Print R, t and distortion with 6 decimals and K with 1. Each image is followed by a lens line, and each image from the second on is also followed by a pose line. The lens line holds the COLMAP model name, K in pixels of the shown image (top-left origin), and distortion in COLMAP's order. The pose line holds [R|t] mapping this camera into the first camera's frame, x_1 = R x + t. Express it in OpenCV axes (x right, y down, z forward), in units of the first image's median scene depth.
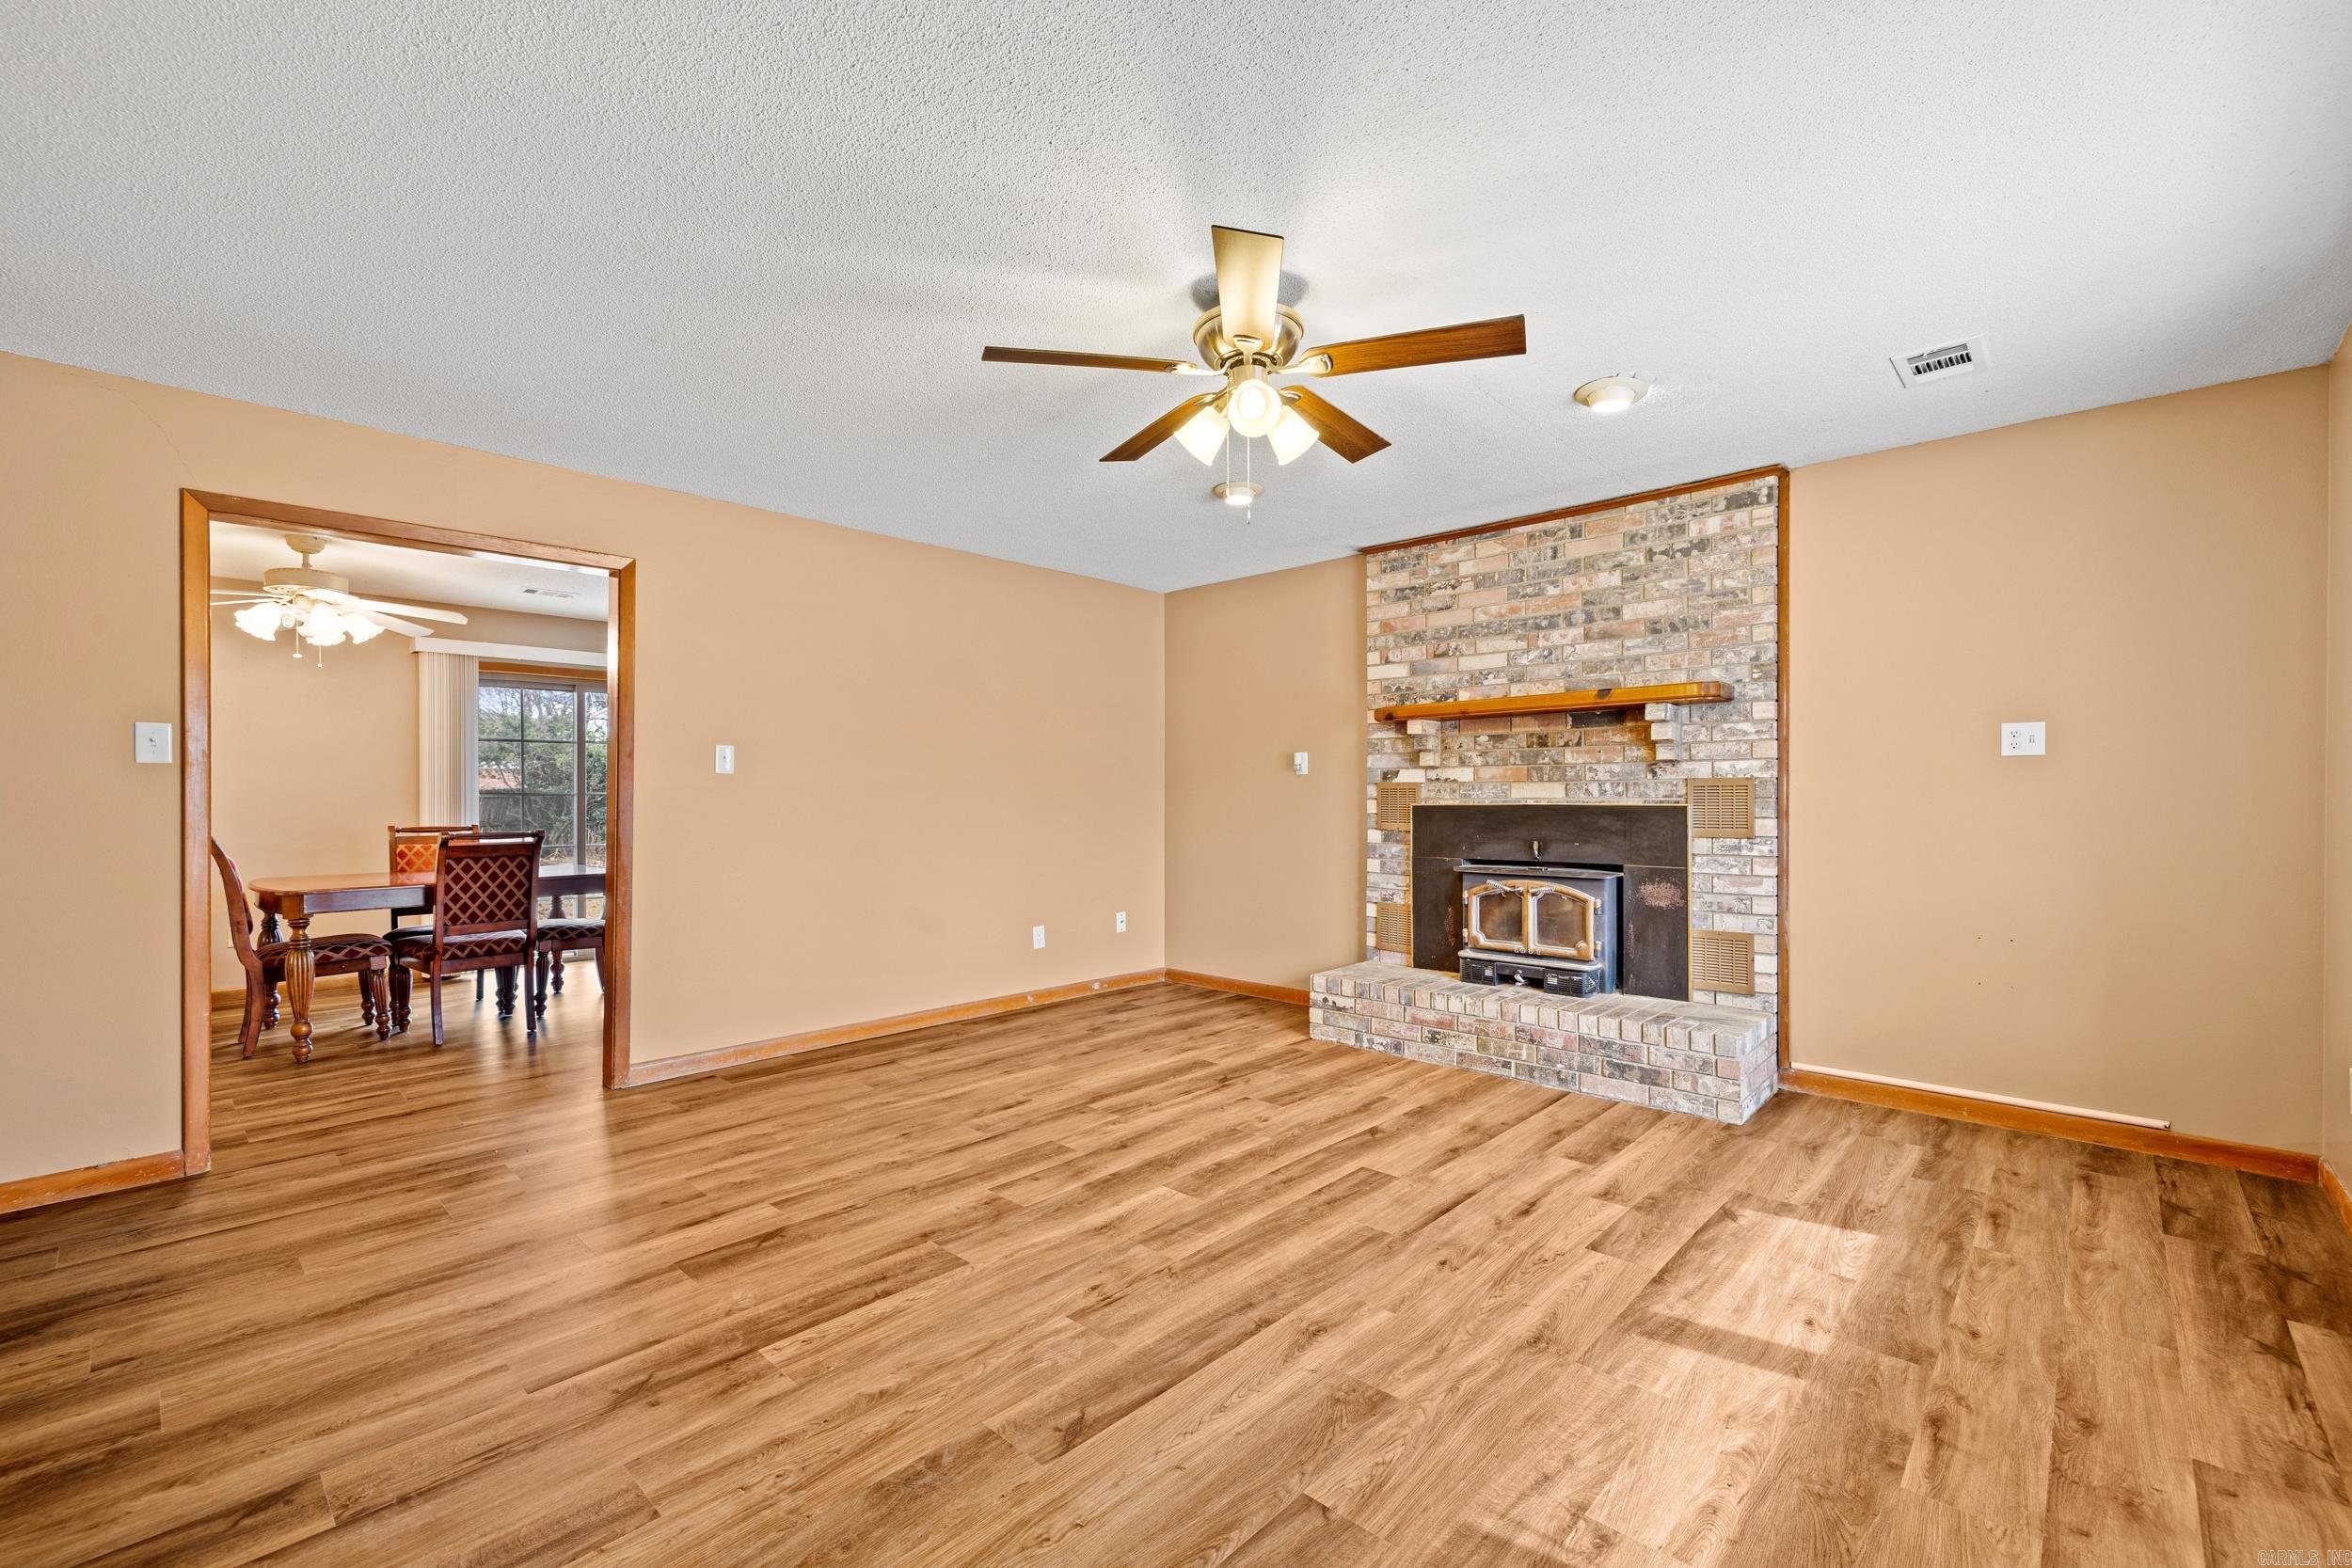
lens RADIAL K [[976.5, 0, 1153.6], [0, 976.5, 795.7], [0, 0, 1]] dist [-0.000781, 0.000022]
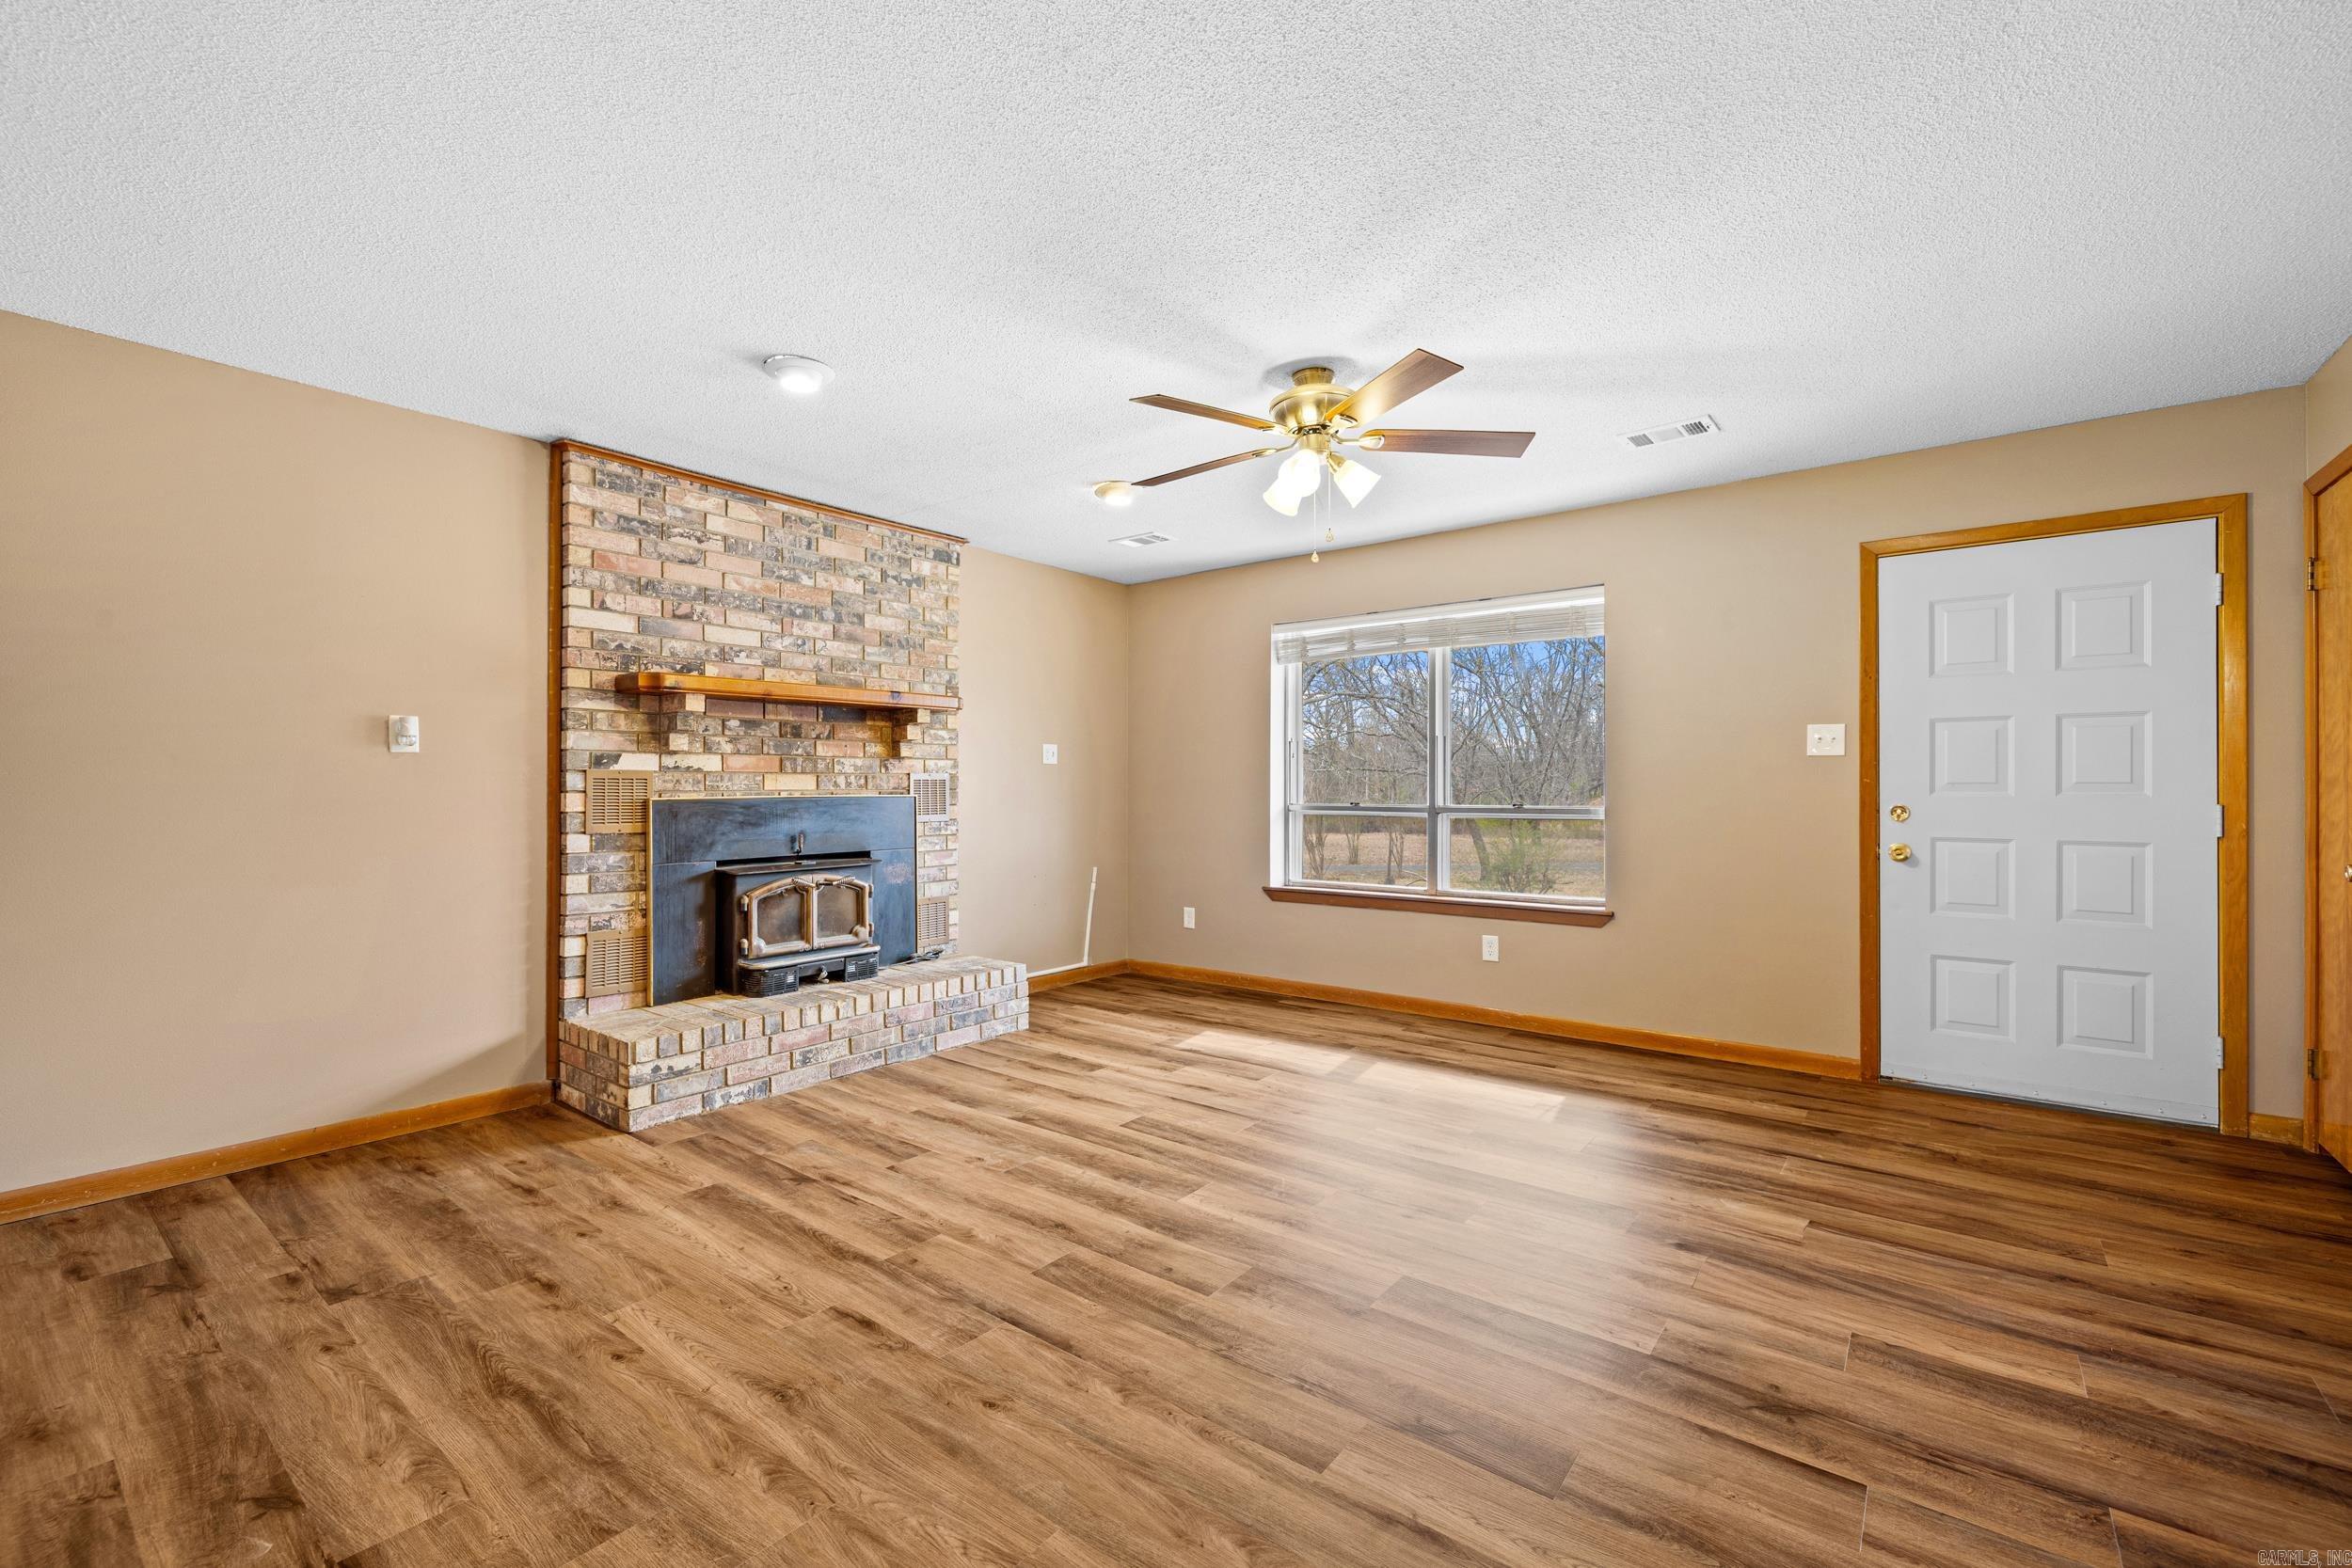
lens RADIAL K [[994.2, 0, 1165.7], [0, 994.2, 783.9], [0, 0, 1]] dist [-0.000176, -0.000071]
pose [[-0.093372, 0.005778, 0.995615, -0.647755], [0.001139, 0.999983, -0.005697, 0.002354], [-0.995631, 0.000602, -0.093377, 0.754207]]
